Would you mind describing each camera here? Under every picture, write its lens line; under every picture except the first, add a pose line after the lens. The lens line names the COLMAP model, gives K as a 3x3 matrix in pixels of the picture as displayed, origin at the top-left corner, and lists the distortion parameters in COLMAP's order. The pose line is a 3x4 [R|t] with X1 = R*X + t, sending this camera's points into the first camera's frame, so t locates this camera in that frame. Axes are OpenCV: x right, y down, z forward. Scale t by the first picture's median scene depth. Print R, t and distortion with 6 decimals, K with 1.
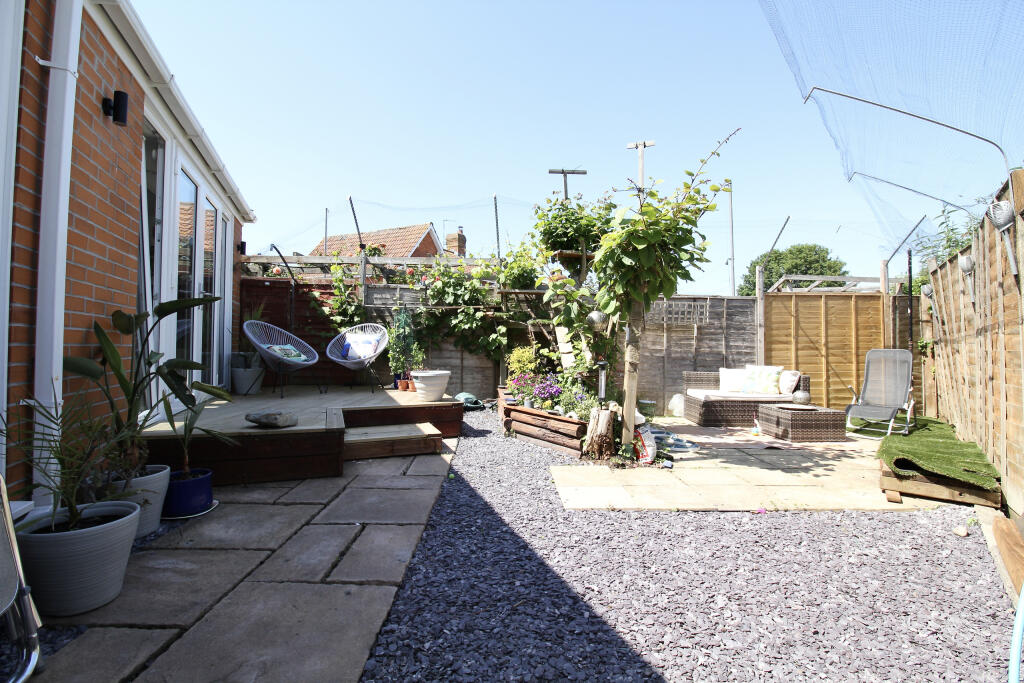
lens RADIAL K [[474.3, 0, 519.5], [0, 474.3, 340.6], [0, 0, 1]] dist [-0.019542, -0.002496]
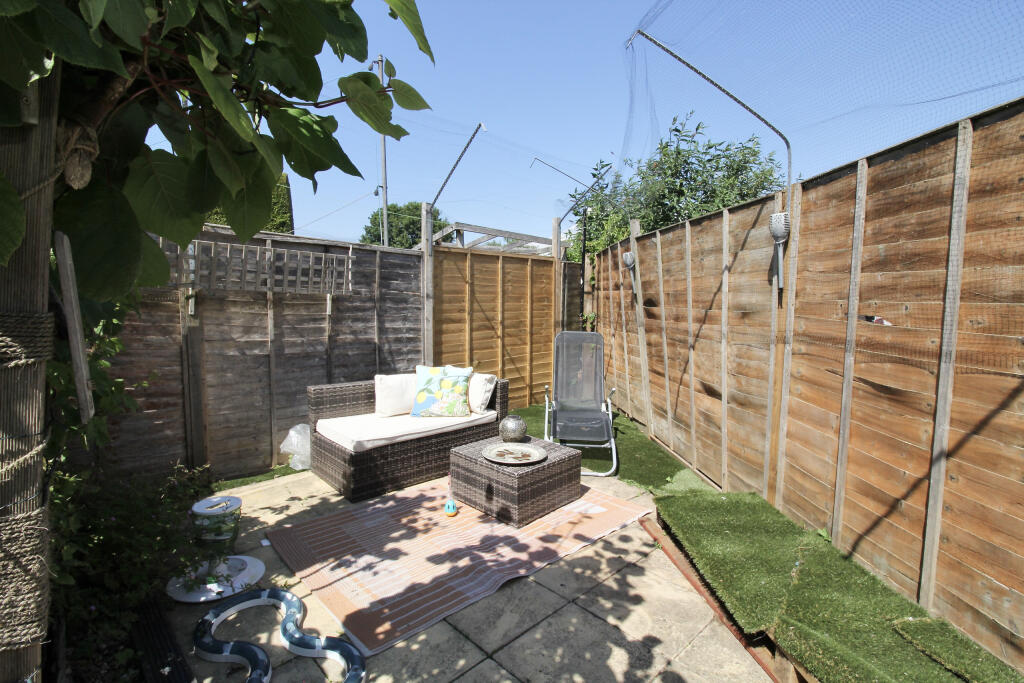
lens RADIAL K [[474.3, 0, 518.1], [0, 474.3, 336.0], [0, 0, 1]] dist [-0.019542, -0.002496]
pose [[0.727692, -0.045307, 0.684406, 0.148265], [-0.022924, 0.995652, 0.090285, -0.039200], [-0.685521, -0.081389, 0.723489, 0.432451]]
